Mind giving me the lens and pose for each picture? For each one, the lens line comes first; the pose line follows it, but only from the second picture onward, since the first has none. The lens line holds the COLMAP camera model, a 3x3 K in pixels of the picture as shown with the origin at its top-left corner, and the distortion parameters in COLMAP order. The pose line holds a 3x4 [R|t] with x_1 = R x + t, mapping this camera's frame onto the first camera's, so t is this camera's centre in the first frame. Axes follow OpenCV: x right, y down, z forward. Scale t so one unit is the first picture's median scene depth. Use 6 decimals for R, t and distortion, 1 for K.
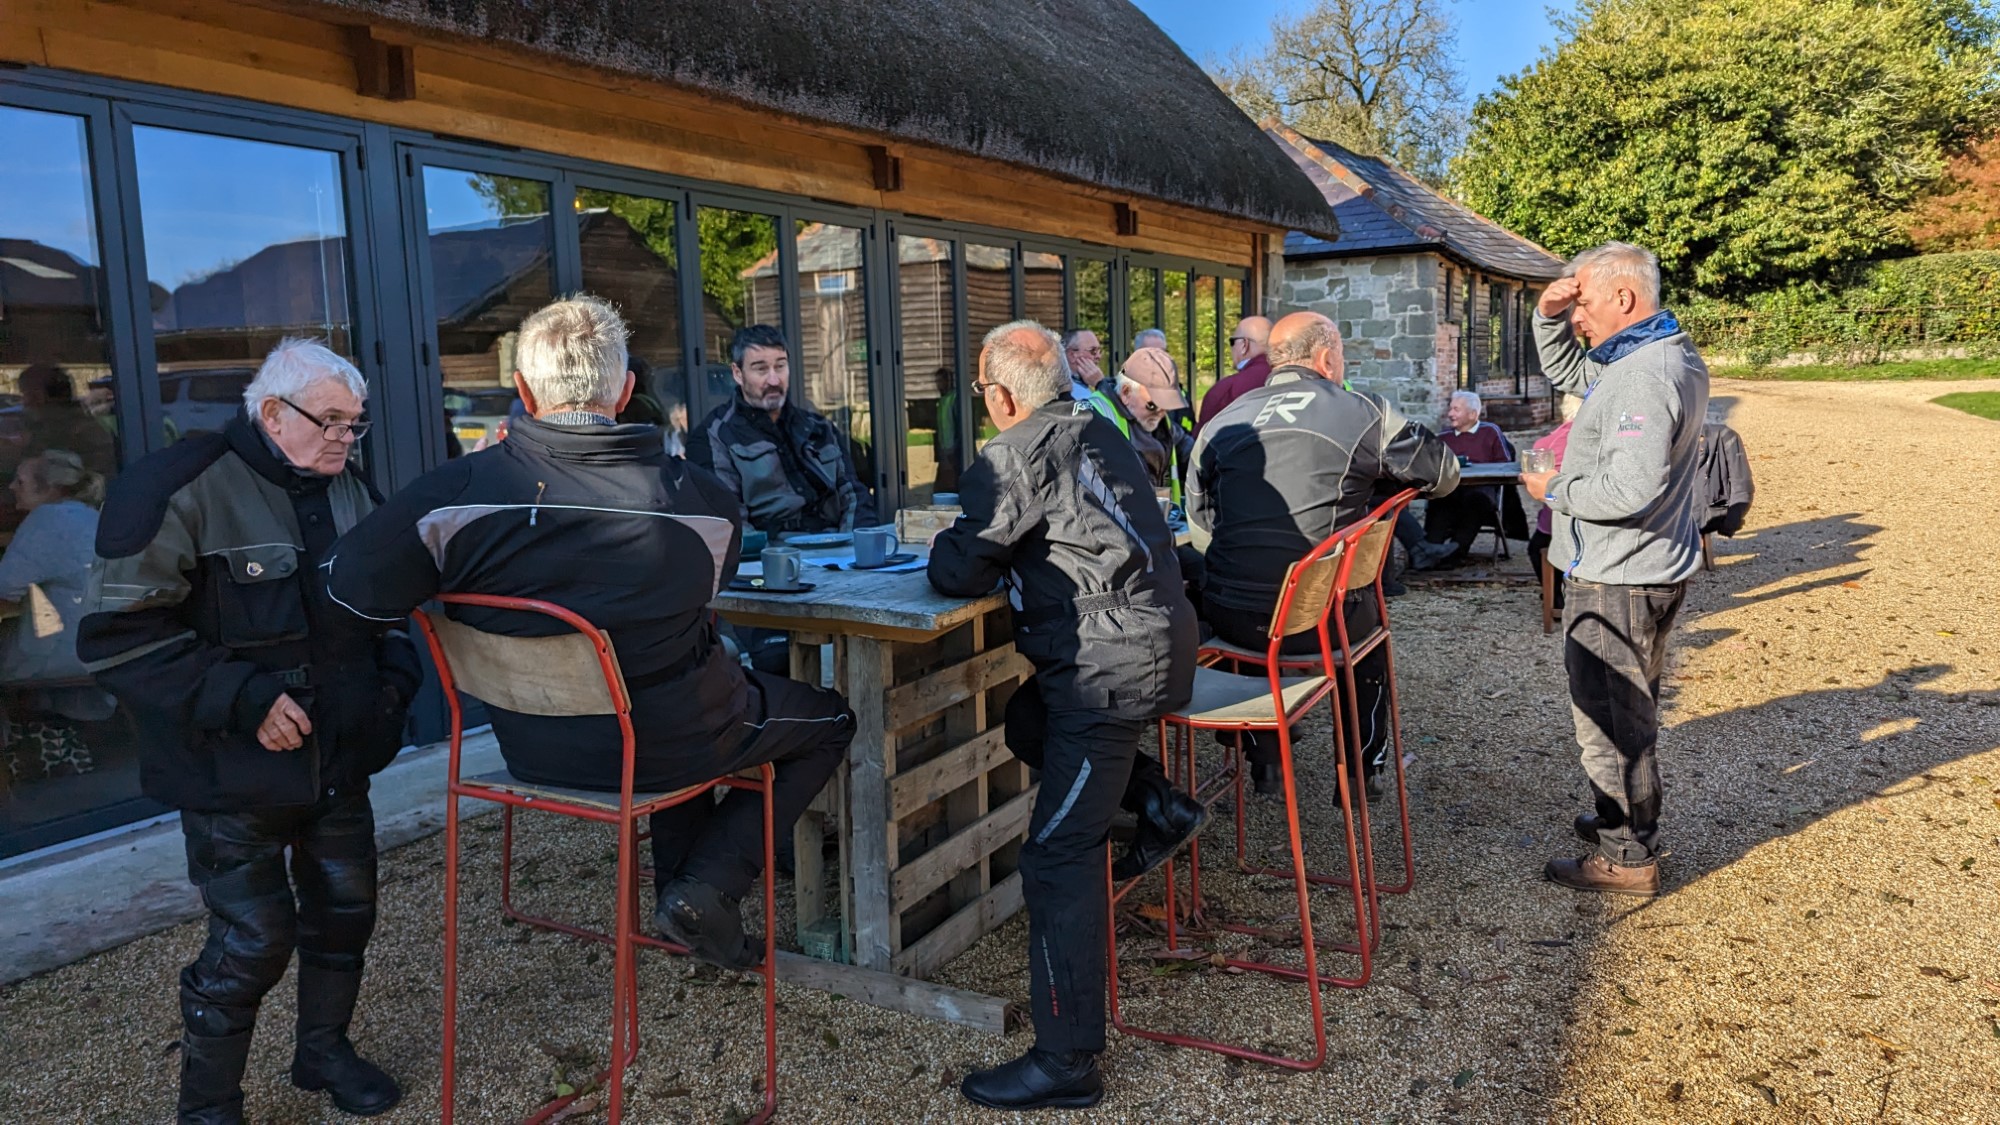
lens RADIAL K [[1370.4, 0, 1000.0], [0, 1370.4, 562.5], [0, 0, 1]] dist [0.027081, -0.004839]
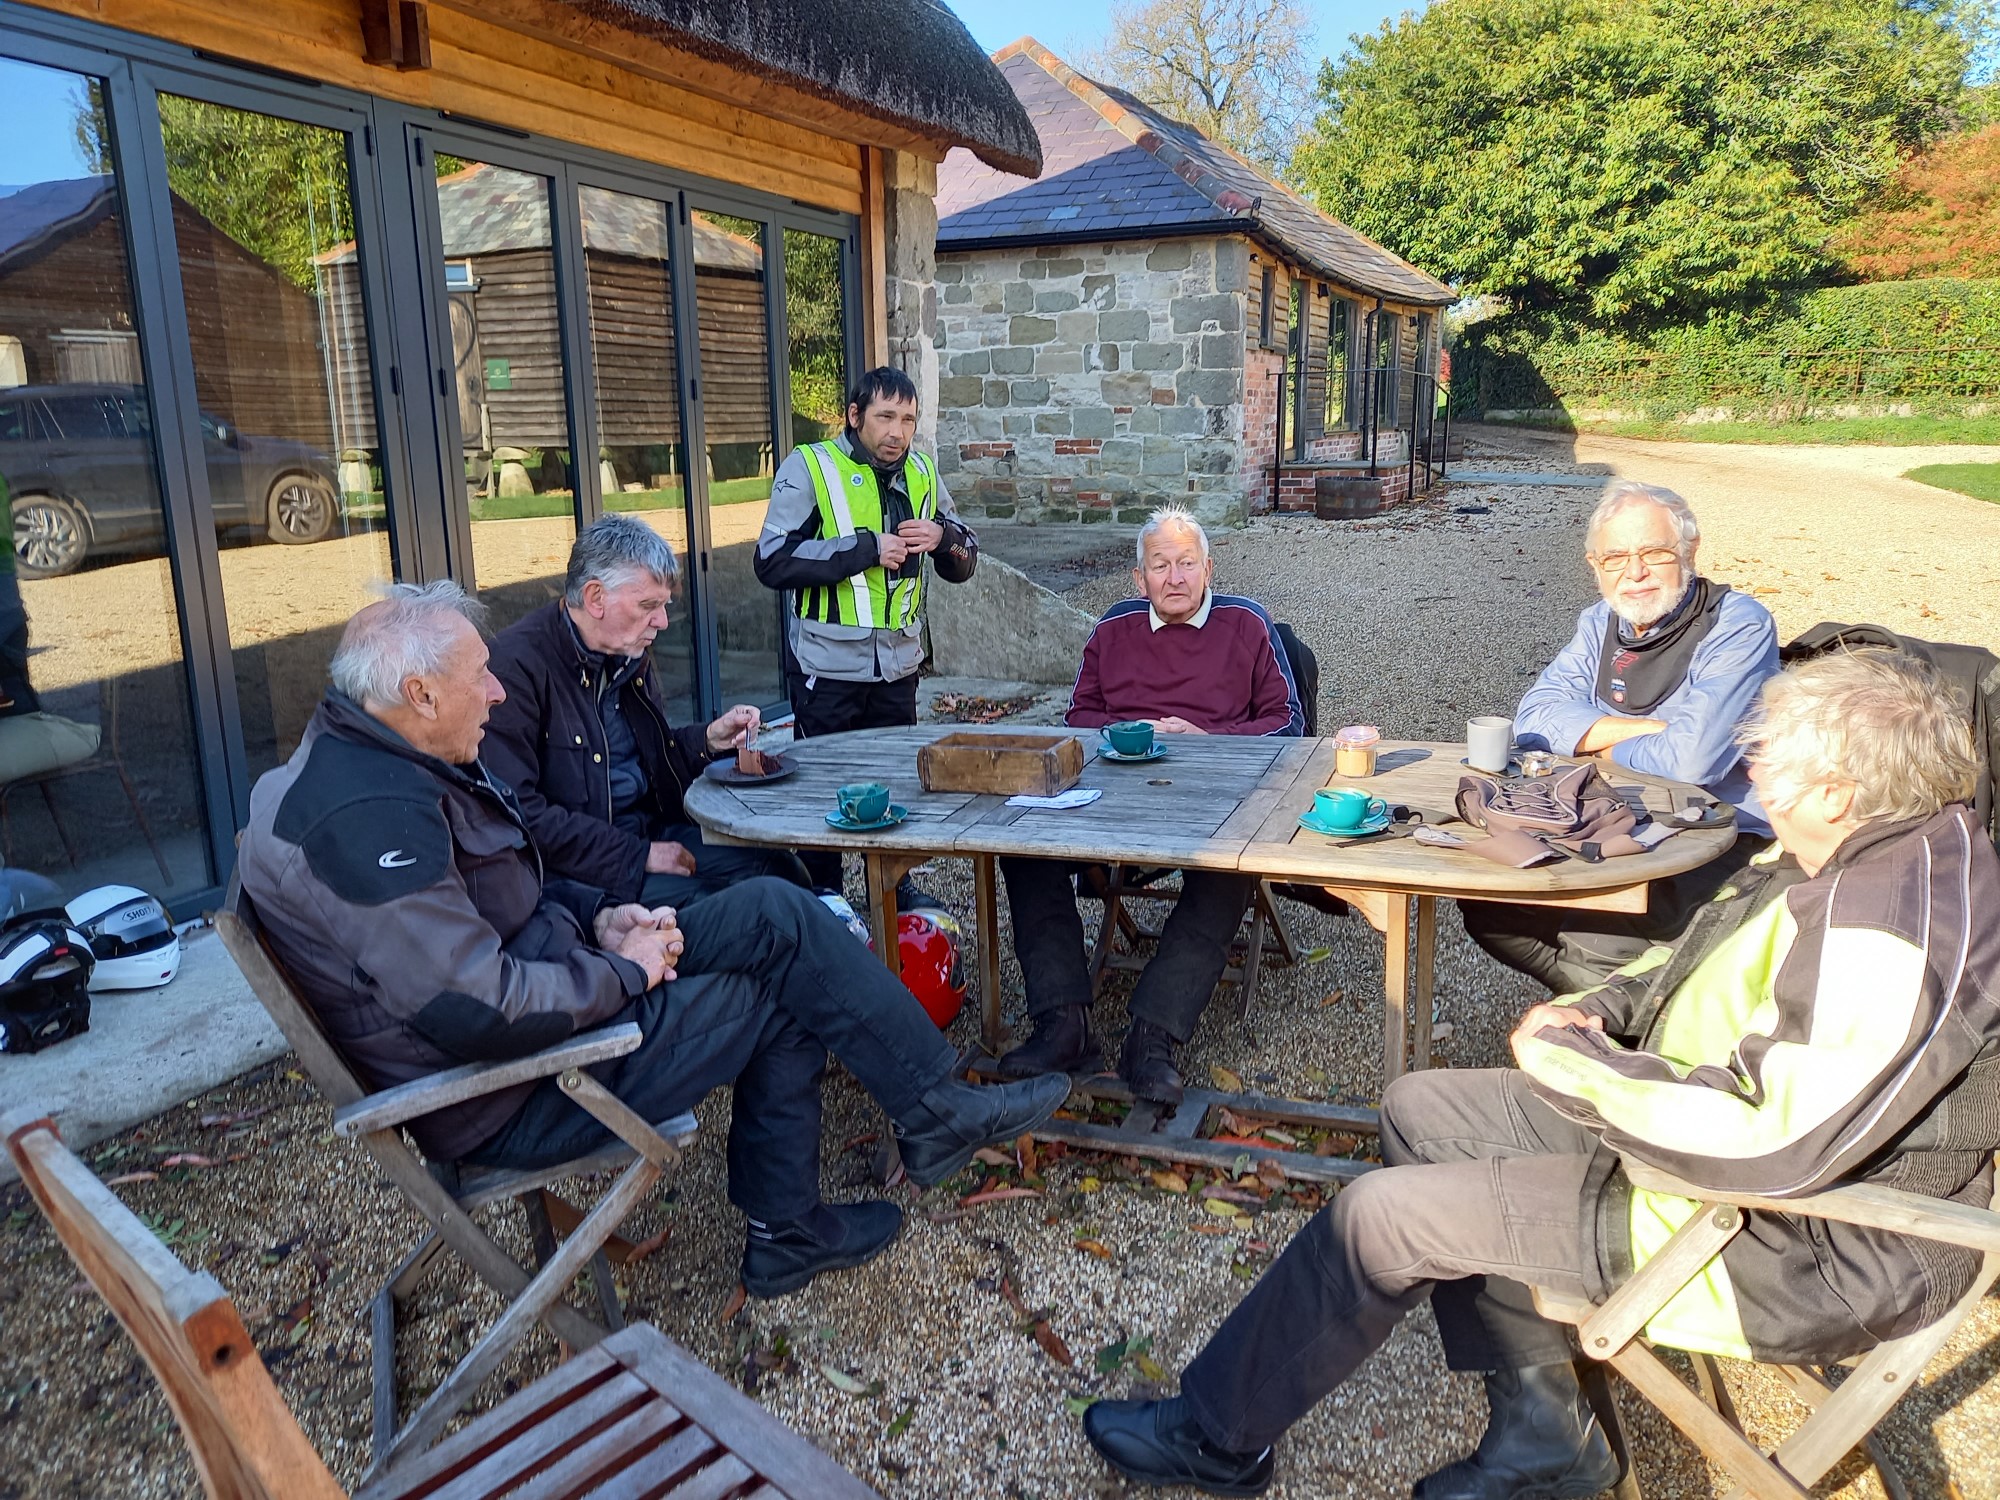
lens RADIAL K [[1488.8, 0, 994.2], [0, 1488.8, 763.8], [0, 0, 1]] dist [0.047869, -0.039737]
pose [[0.993299, -0.007789, 0.115309, 0.115074], [-0.002869, 0.995757, 0.091979, -0.043125], [-0.115536, -0.091694, 0.989062, 0.291190]]
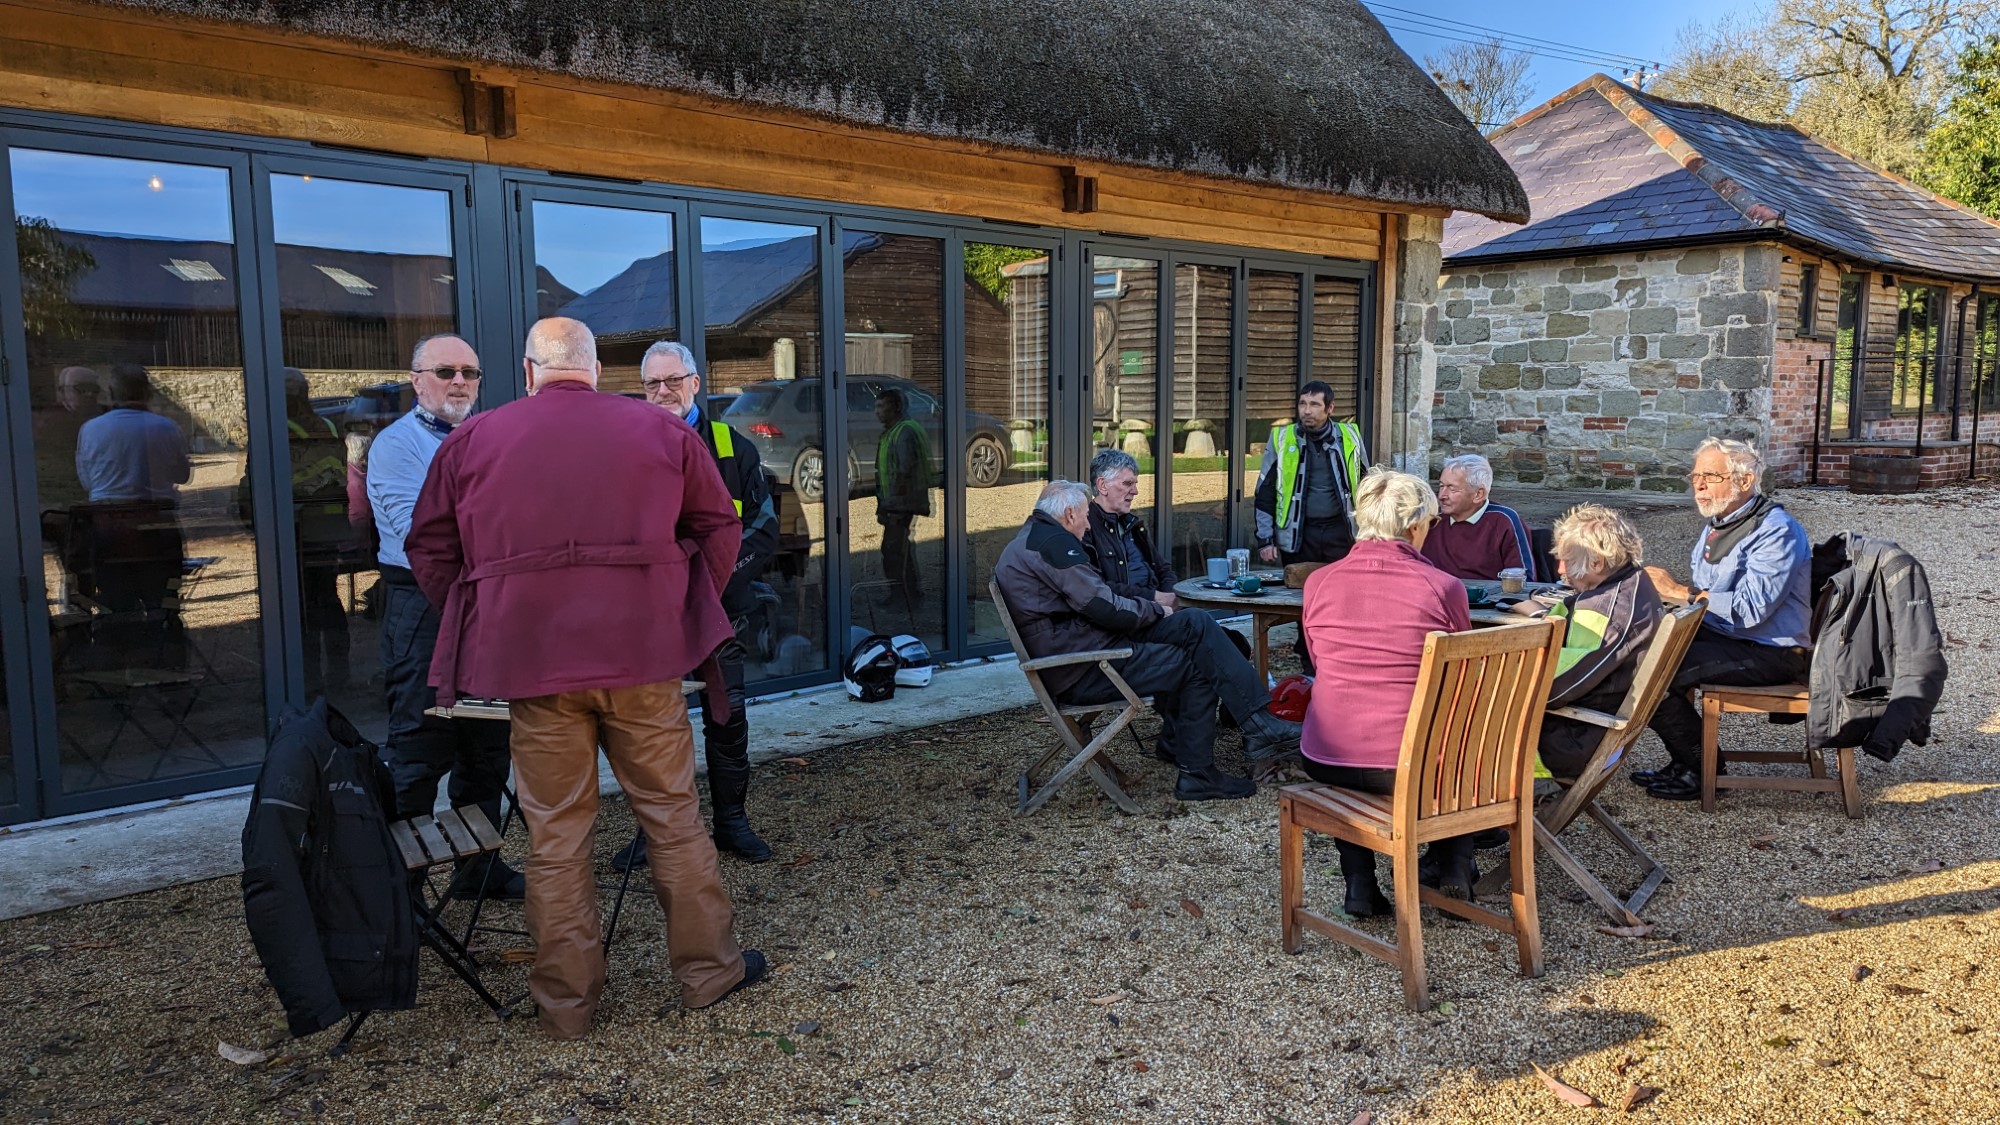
lens RADIAL K [[1400.9, 0, 972.2], [0, 1400.9, 566.5], [0, 0, 1]] dist [0.070878, -0.062031]
pose [[0.951717, 0.061890, -0.300672, 0.147379], [-0.064450, 0.997920, 0.001405, -0.028555], [0.300134, 0.018041, 0.953727, 0.158088]]
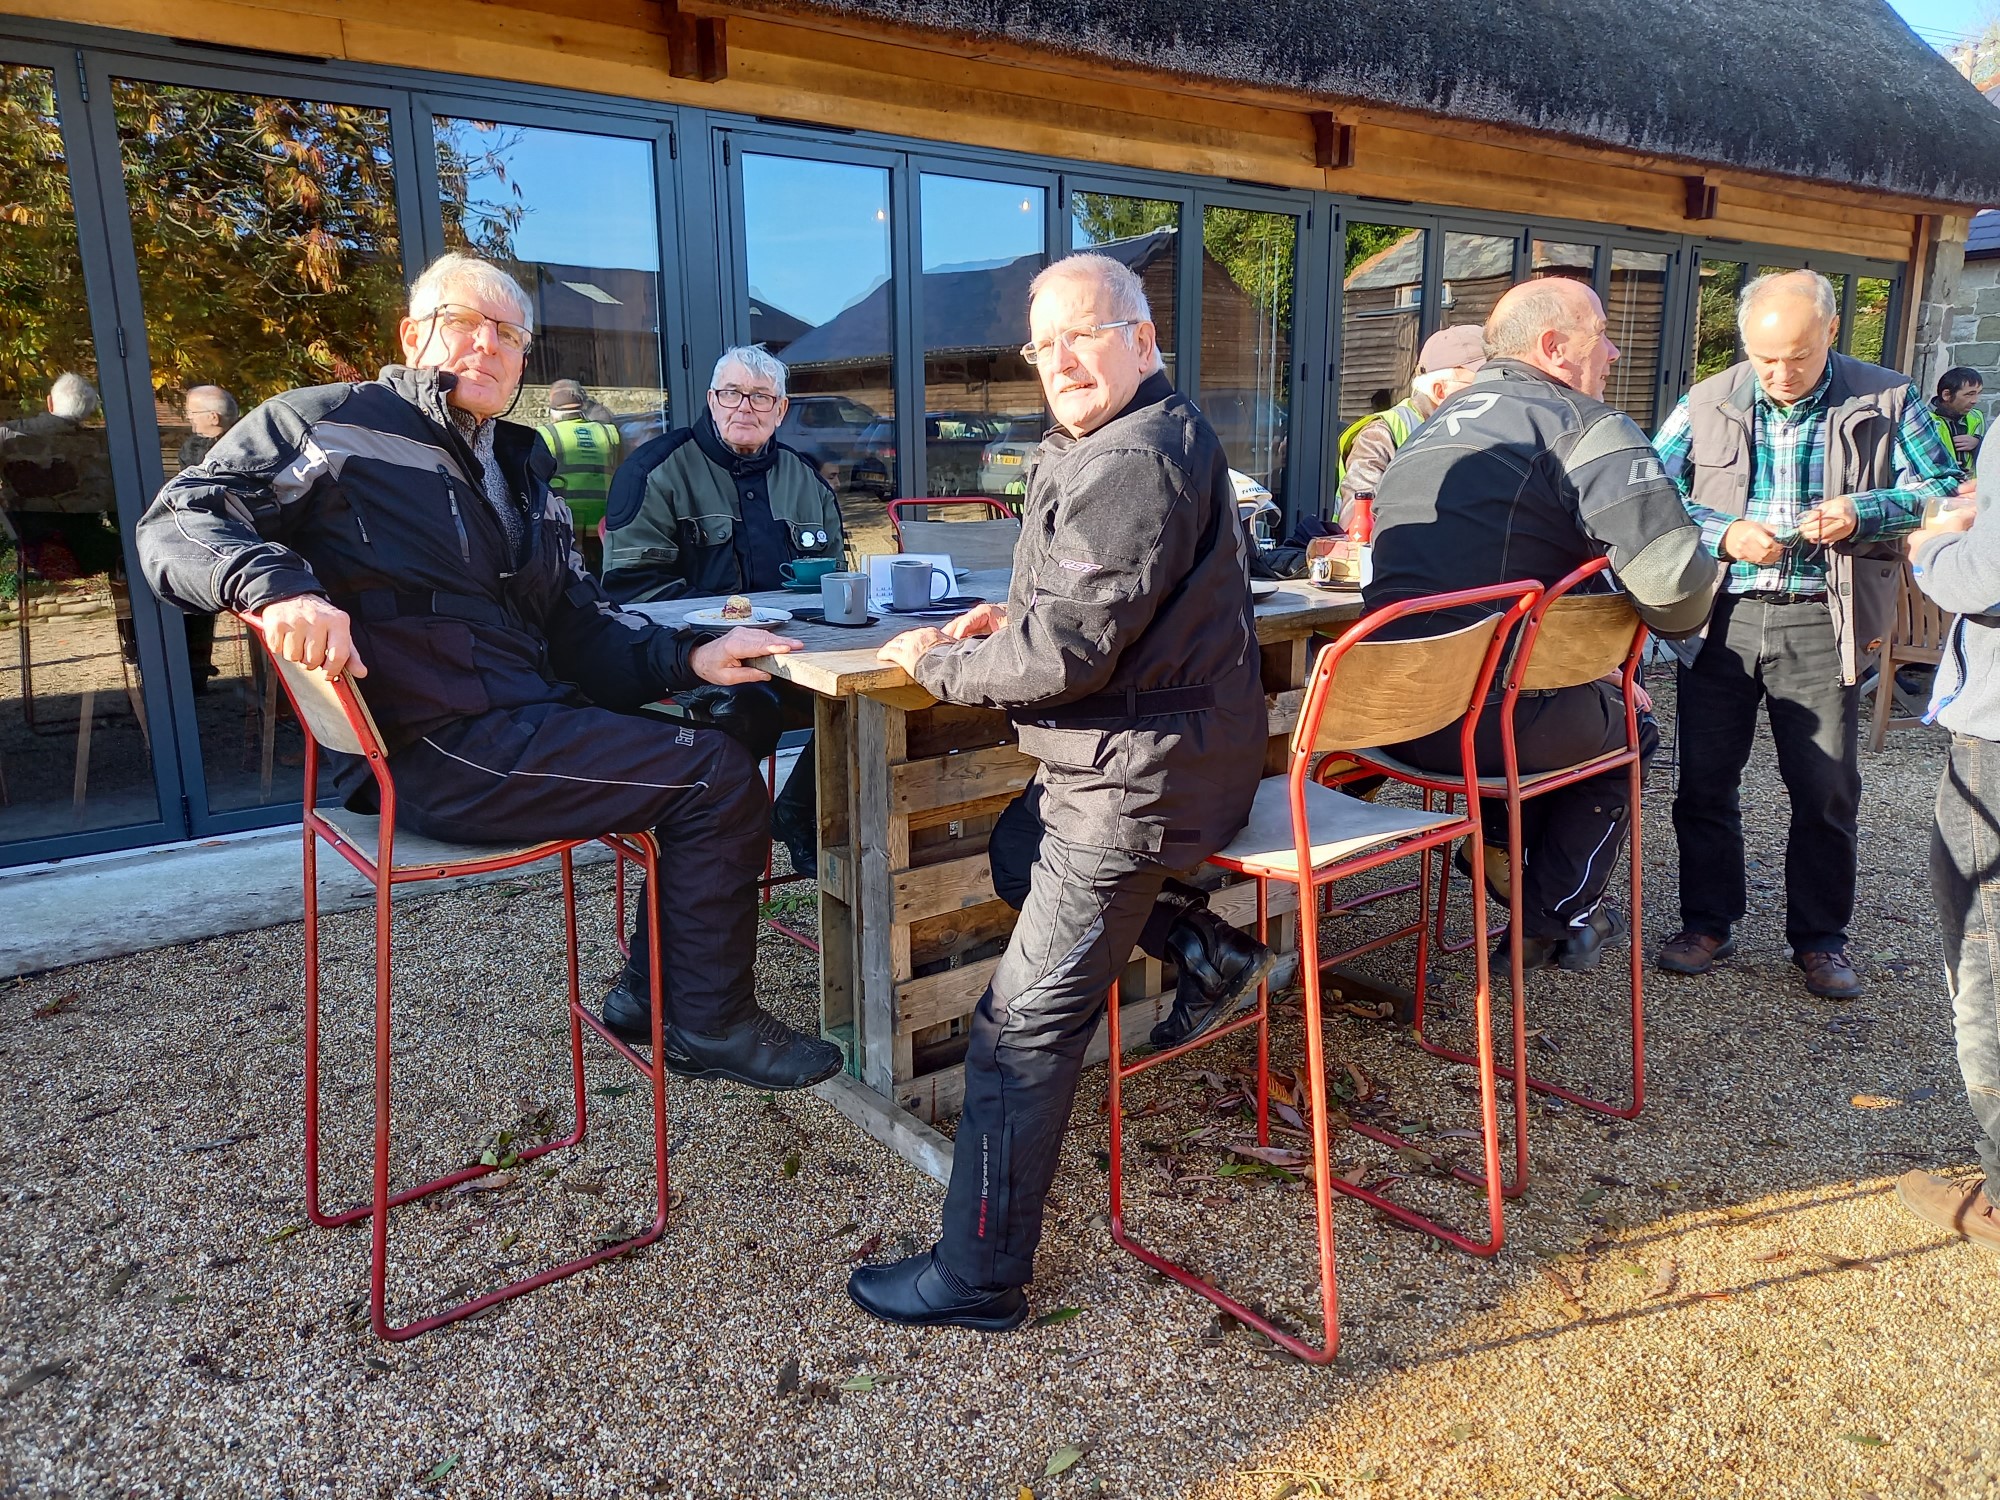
lens RADIAL K [[1427.2, 0, 1000.0], [0, 1427.2, 750.0], [0, 0, 1]] dist [0.034444, -0.033811]
pose [[0.914733, 0.110785, -0.388574, 0.043800], [-0.071501, 0.990883, 0.114189, -0.002244], [0.397682, -0.076669, 0.914315, 0.037901]]
